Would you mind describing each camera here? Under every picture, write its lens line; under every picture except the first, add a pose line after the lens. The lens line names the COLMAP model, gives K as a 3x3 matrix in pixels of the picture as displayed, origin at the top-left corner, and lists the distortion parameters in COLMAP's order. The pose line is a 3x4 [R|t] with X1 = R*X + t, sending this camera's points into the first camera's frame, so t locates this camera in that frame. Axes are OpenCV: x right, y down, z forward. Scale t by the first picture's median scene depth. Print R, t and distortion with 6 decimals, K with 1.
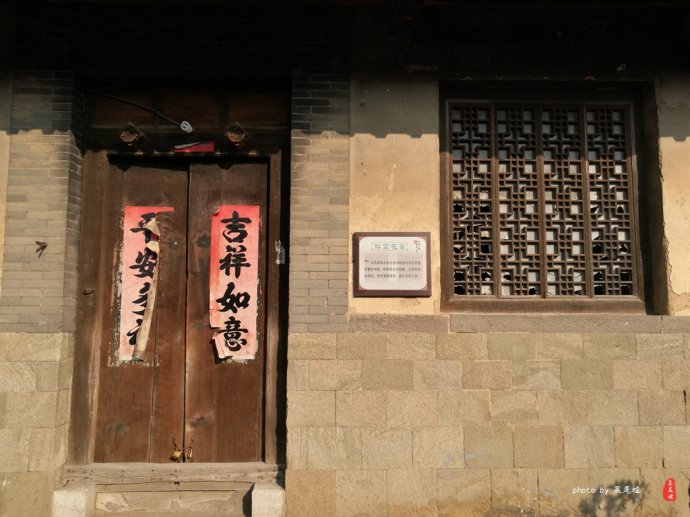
lens RADIAL K [[547.2, 0, 345.8], [0, 547.2, 259.2], [0, 0, 1]] dist [0.021474, 0.006930]
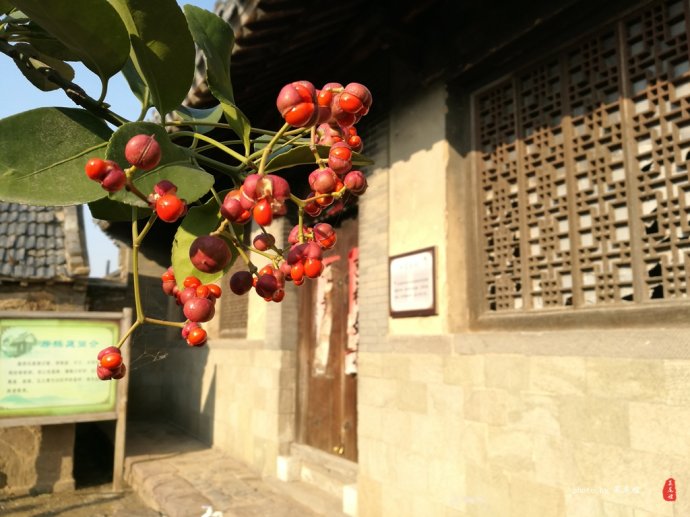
lens RADIAL K [[547.2, 0, 345.9], [0, 547.2, 257.6], [0, 0, 1]] dist [0.021474, 0.006930]
pose [[0.497898, -0.137656, -0.856241, 0.889260], [0.078613, 0.990421, -0.113515, 0.065653], [0.863665, -0.010792, 0.503950, 0.399908]]
